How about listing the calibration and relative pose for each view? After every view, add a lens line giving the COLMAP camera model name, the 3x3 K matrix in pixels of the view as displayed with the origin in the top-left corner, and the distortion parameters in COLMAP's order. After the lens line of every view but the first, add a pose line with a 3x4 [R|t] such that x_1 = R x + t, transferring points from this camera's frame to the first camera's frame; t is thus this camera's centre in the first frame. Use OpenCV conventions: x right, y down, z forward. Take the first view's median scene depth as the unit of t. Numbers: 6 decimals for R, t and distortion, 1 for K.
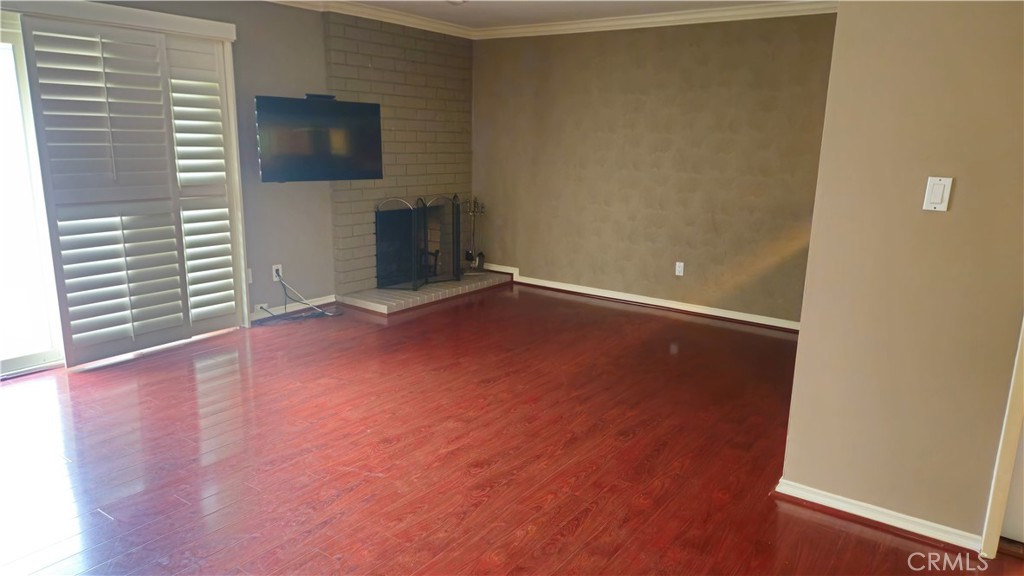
lens RADIAL K [[685.5, 0, 517.9], [0, 685.5, 286.6], [0, 0, 1]] dist [0.075540, -0.072709]
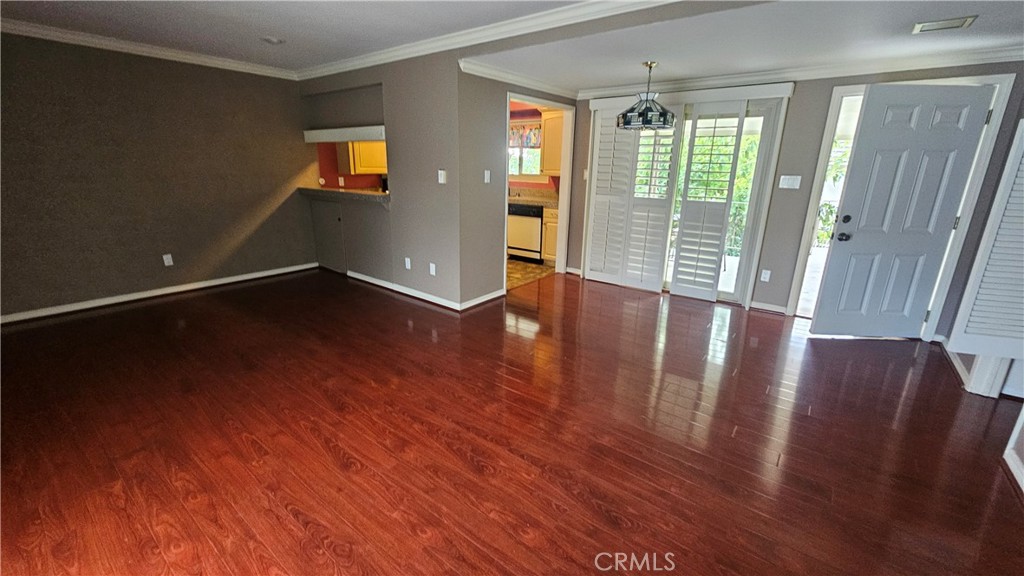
lens RADIAL K [[420.7, 0, 509.3], [0, 420.7, 281.7], [0, 0, 1]] dist [-0.001290, -0.000890]
pose [[0.050631, -0.292502, 0.954924, -0.981392], [0.199954, 0.939760, 0.277255, -0.161305], [-0.978496, 0.176903, 0.106068, 0.700695]]
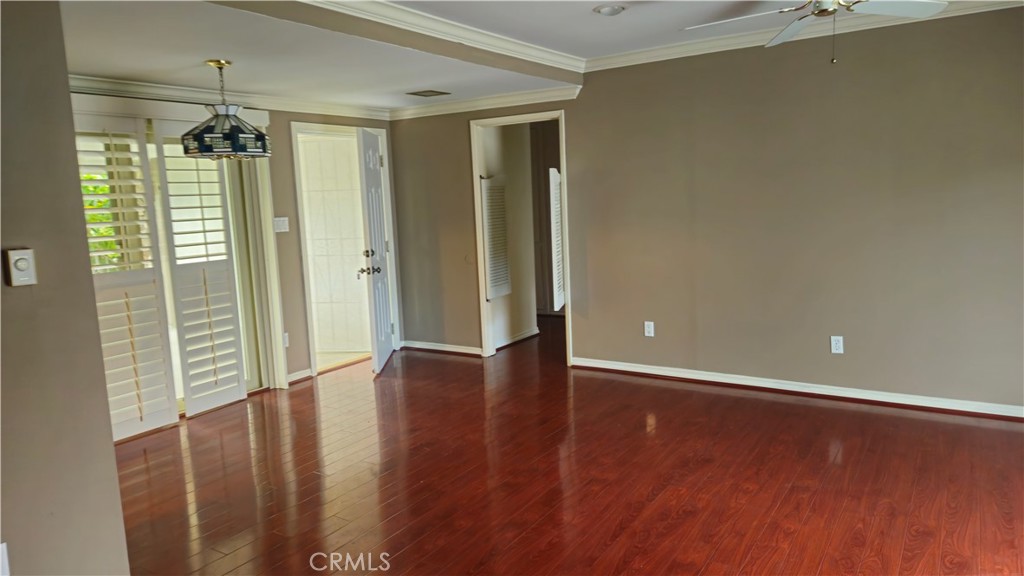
lens RADIAL K [[685.5, 0, 517.9], [0, 685.5, 286.6], [0, 0, 1]] dist [0.075540, -0.072709]
pose [[-0.999188, 0.024270, -0.032170, -0.089889], [0.011725, 0.938855, 0.344113, -0.395427], [0.038555, 0.343456, -0.938377, 1.787965]]
